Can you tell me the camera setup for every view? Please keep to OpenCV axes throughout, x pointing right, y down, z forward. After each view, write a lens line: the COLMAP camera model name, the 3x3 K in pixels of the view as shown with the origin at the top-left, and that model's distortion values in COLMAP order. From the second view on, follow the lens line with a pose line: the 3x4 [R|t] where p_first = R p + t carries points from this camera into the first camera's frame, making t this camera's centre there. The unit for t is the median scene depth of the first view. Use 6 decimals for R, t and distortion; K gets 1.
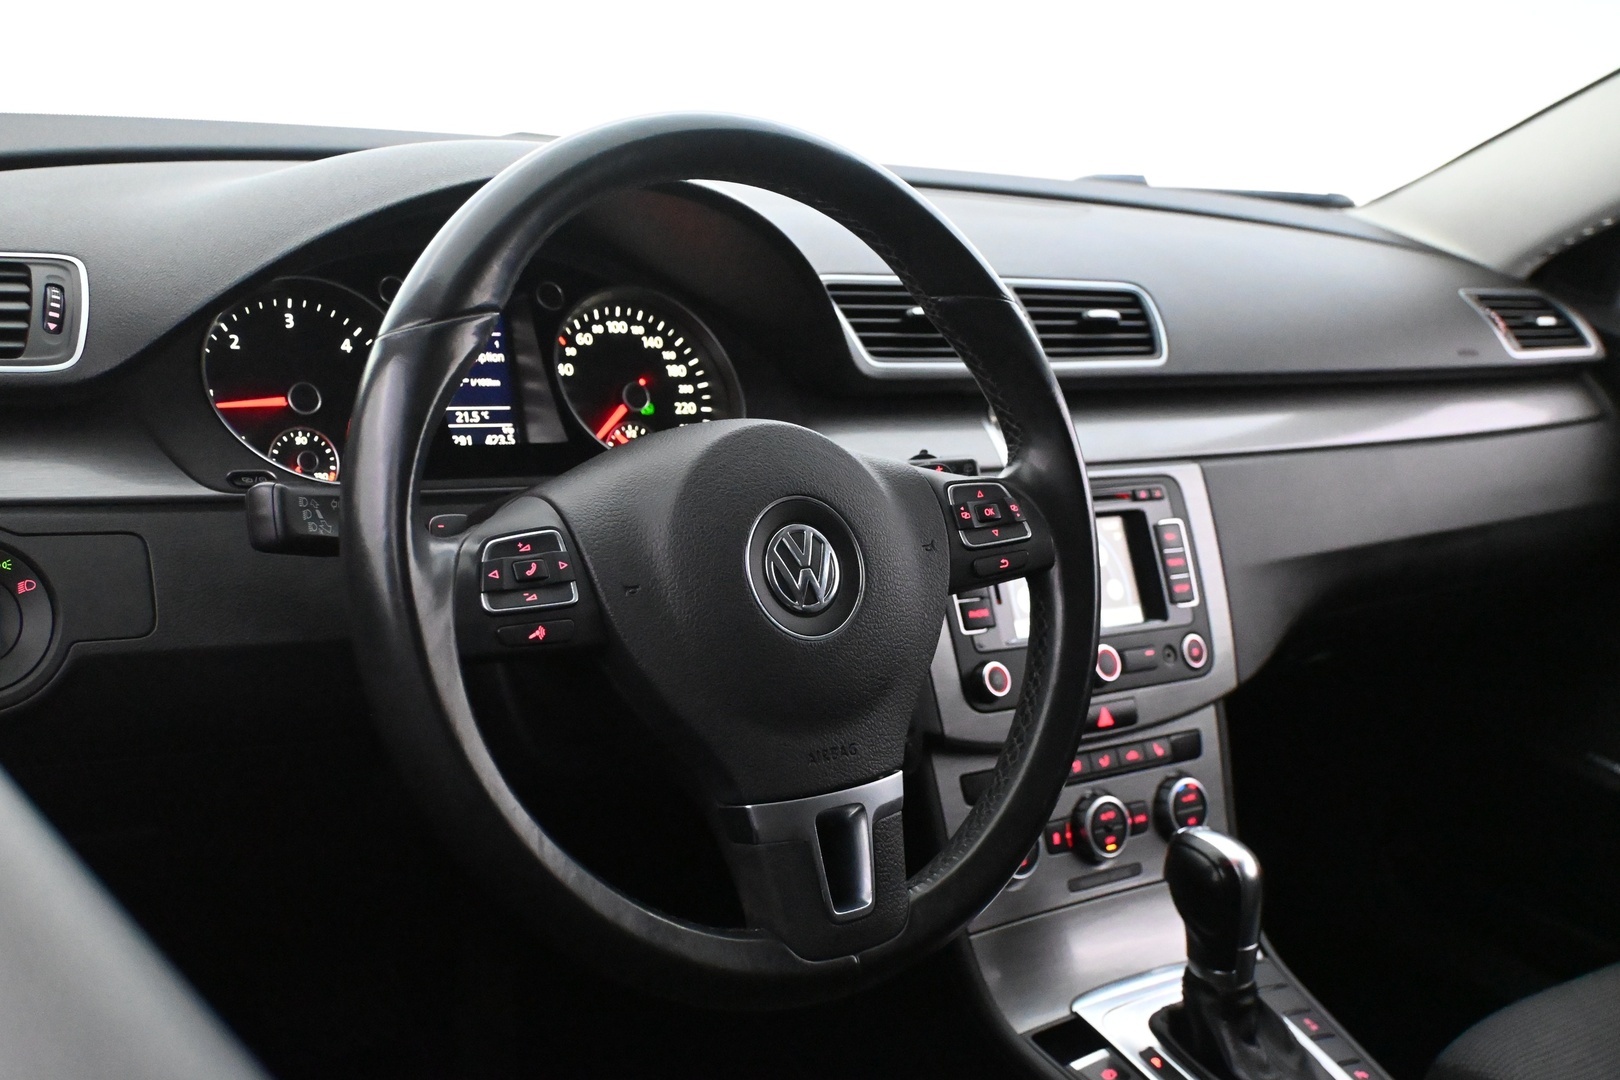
lens RADIAL K [[1900.1, 0, 807.6], [0, 1900.1, 532.4], [0, 0, 1]] dist [0.005705, 0.000000]
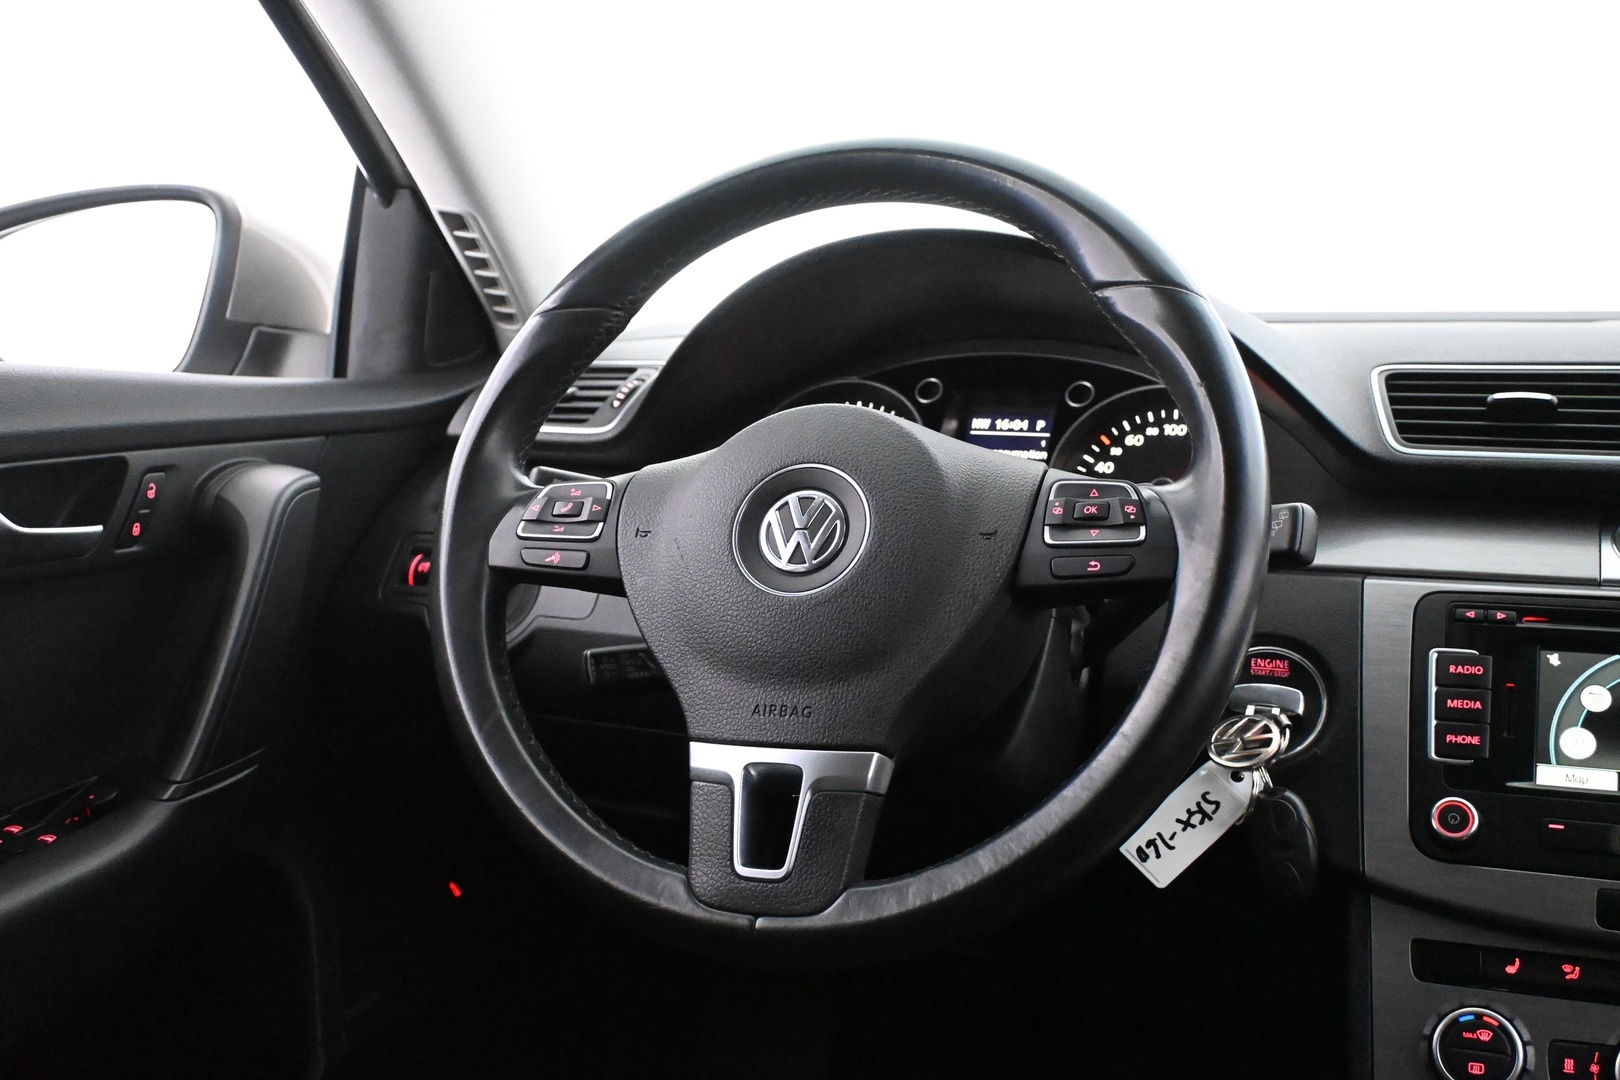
lens RADIAL K [[1798.8, 0, 818.0], [0, 1798.8, 529.7], [0, 0, 1]] dist [0.000289, 0.000000]
pose [[0.528512, -0.045653, -0.847697, 0.600308], [-0.168799, 0.972963, -0.157640, 0.123634], [0.831975, 0.226405, 0.506517, 0.379550]]
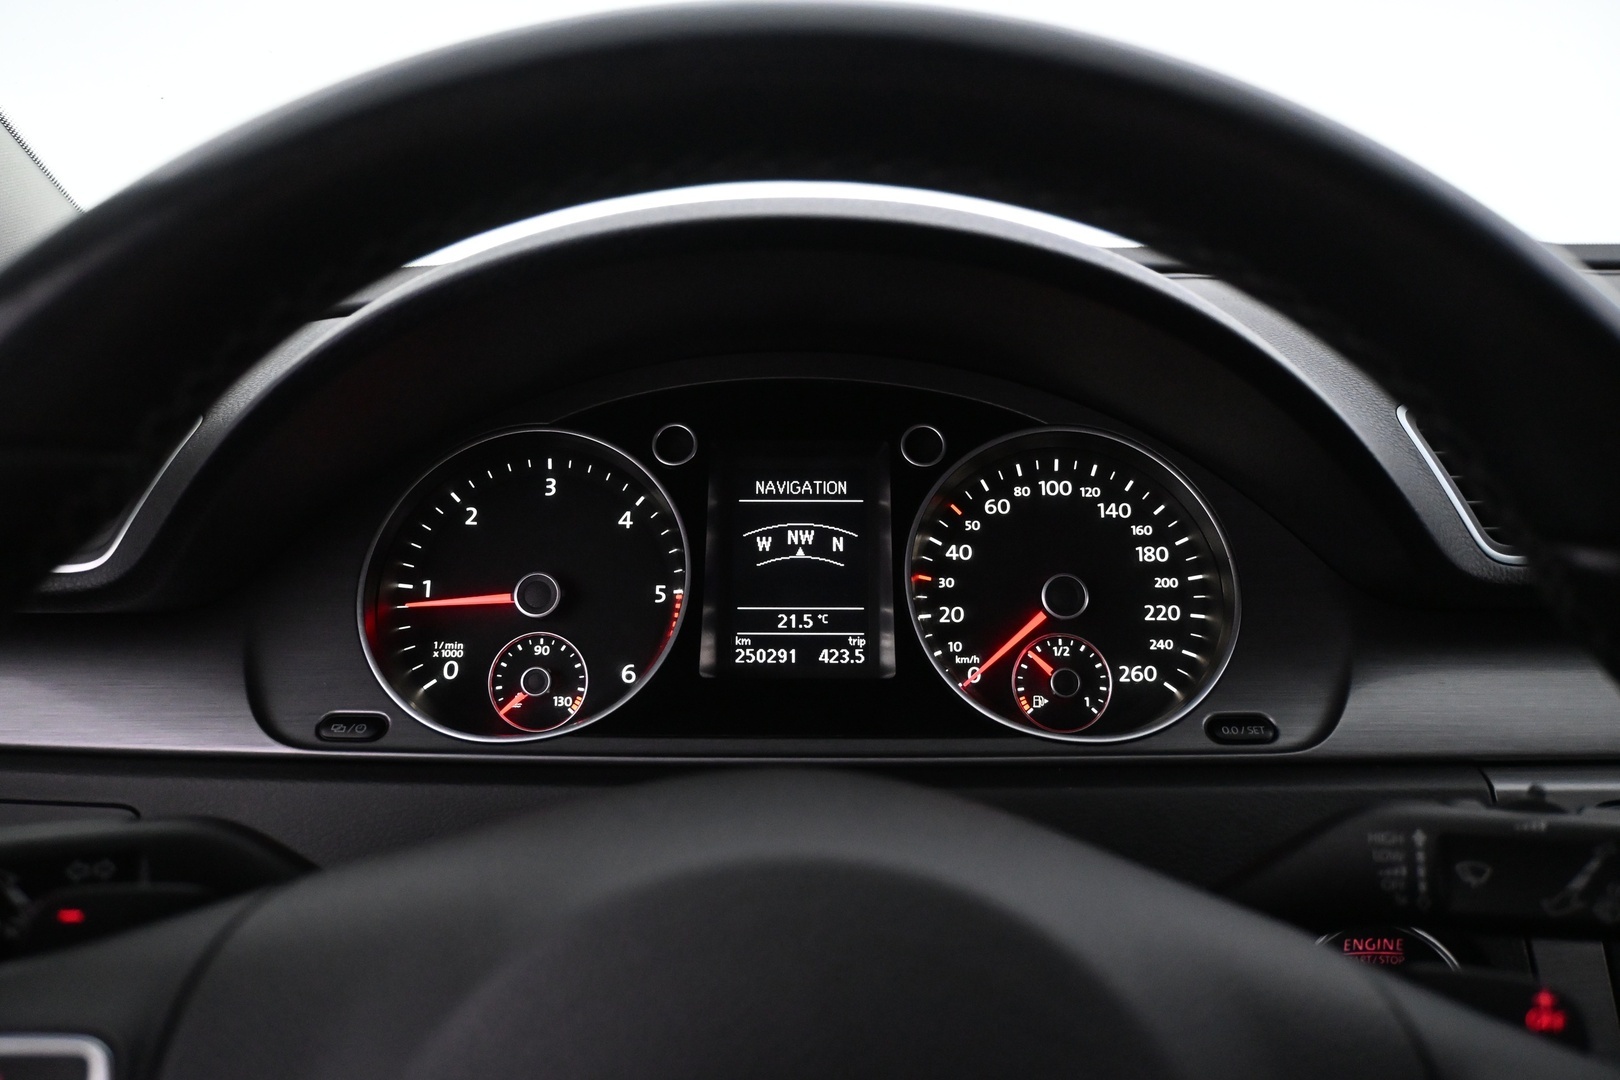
lens RADIAL K [[1200.4, 0, 819.2], [0, 1200.4, 525.8], [0, 0, 1]] dist [-0.014412, -0.000678]
pose [[0.805141, 0.029012, -0.592373, 0.083737], [-0.049673, 0.998592, -0.018608, -0.083165], [0.591000, 0.044407, 0.805449, 0.613207]]
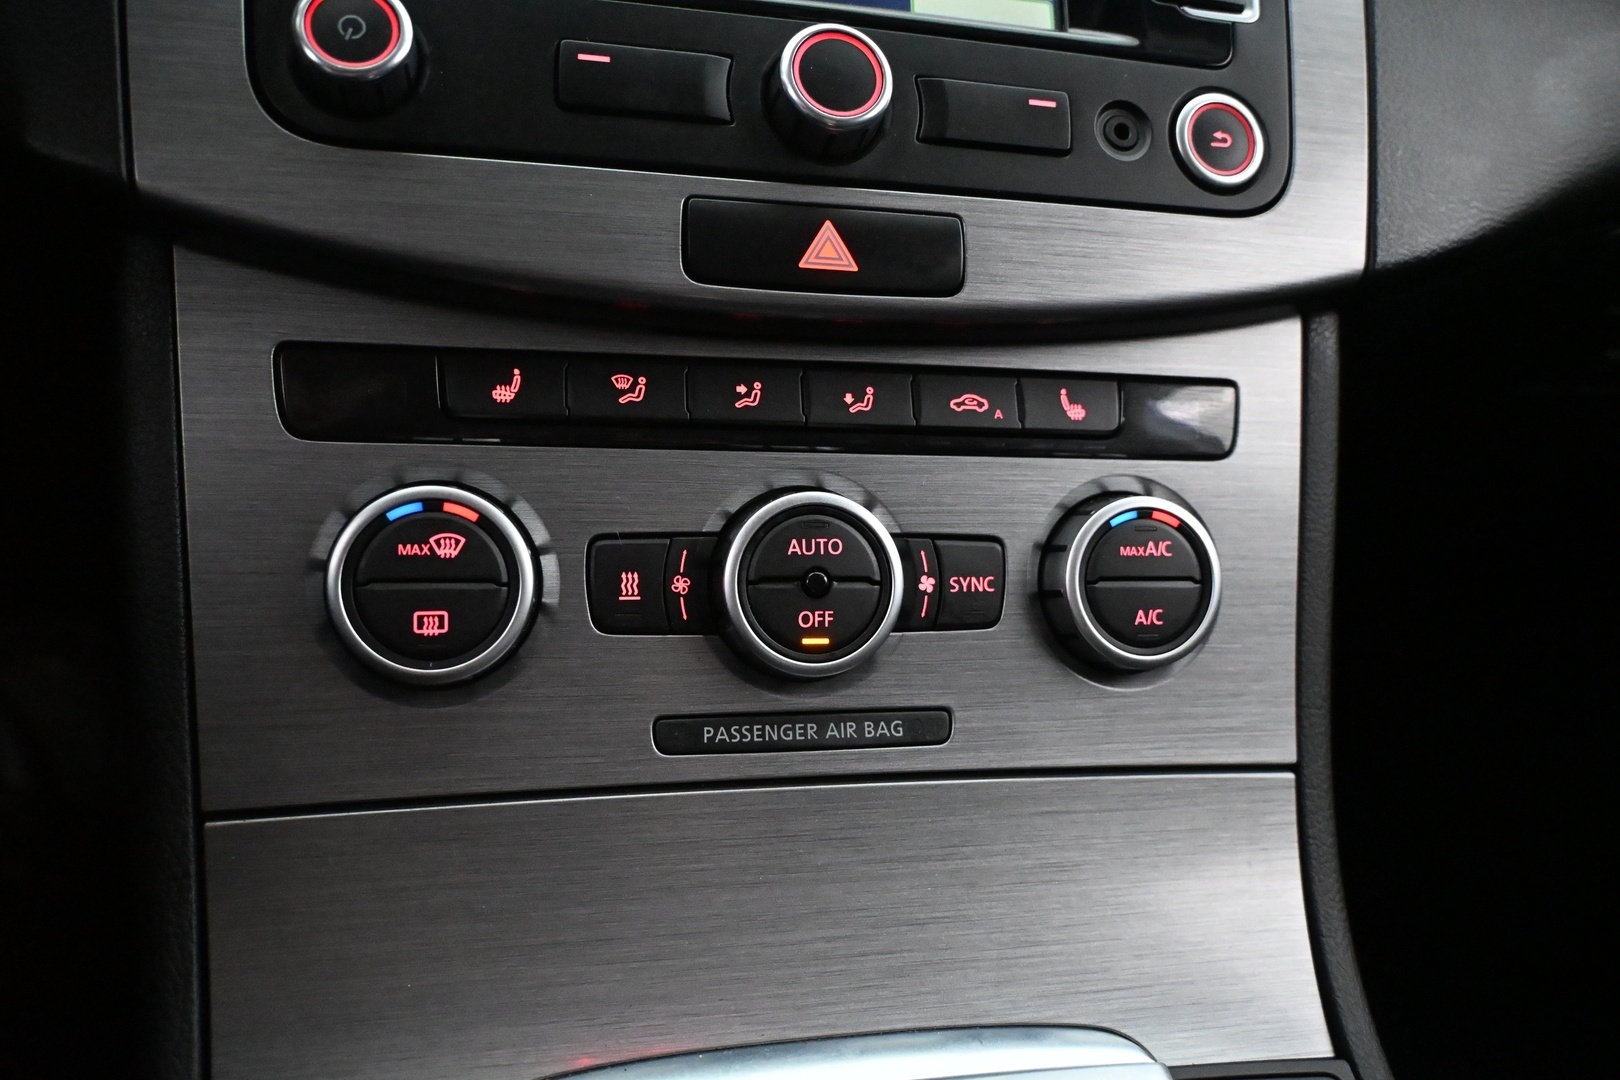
lens RADIAL K [[1200.4, 0, 805.4], [0, 1200.4, 539.0], [0, 0, 1]] dist [-0.014412, -0.000678]
pose [[0.909812, 0.094323, -0.404160, 0.255787], [-0.083668, 0.995522, 0.043988, 0.147040], [0.406500, -0.006205, 0.913630, 0.855766]]
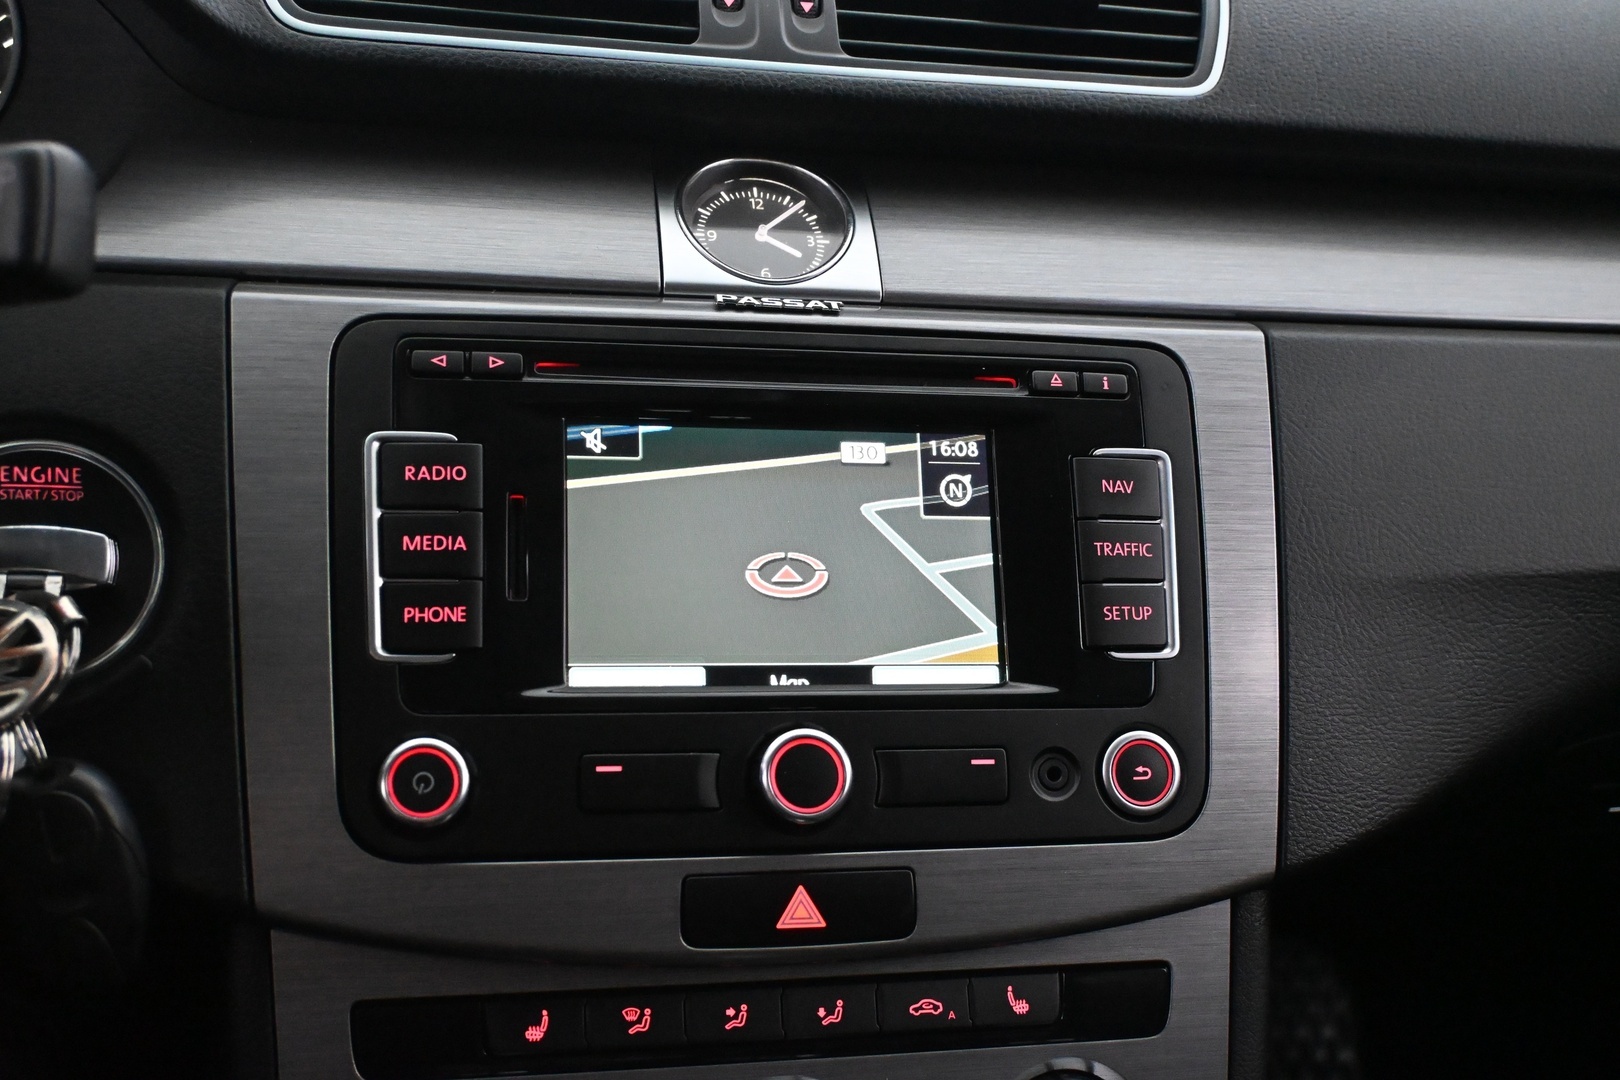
lens RADIAL K [[1747.3, 0, 821.8], [0, 1747.3, 533.2], [0, 0, 1]] dist [-0.009537, 0.000000]
pose [[0.904922, 0.070296, -0.419731, 0.327411], [-0.076129, 0.997094, 0.002861, 0.018032], [0.418712, 0.029364, 0.907644, 0.704958]]
